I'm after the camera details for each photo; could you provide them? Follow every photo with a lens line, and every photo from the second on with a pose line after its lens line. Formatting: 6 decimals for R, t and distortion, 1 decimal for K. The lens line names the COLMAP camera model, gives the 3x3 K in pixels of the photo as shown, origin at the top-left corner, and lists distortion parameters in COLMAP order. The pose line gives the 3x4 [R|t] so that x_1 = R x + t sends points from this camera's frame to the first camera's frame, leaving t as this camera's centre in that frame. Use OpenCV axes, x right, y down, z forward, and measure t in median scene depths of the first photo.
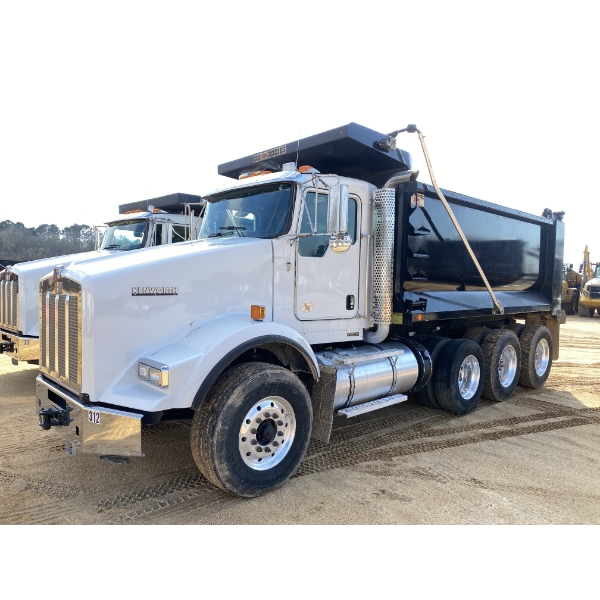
lens RADIAL K [[465.5, 0, 290.9], [0, 465.5, 299.8], [0, 0, 1]] dist [0.007531, -0.000527]
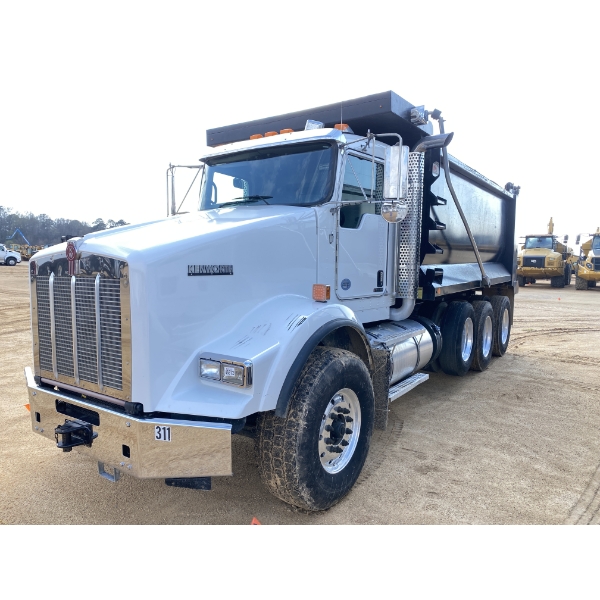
lens RADIAL K [[465.5, 0, 290.9], [0, 465.5, 299.8], [0, 0, 1]] dist [0.007531, -0.000527]
pose [[0.977642, -0.037430, 0.206917, -0.270951], [0.027816, 0.998402, 0.049183, -0.001676], [-0.208428, -0.042328, 0.977121, 0.151483]]
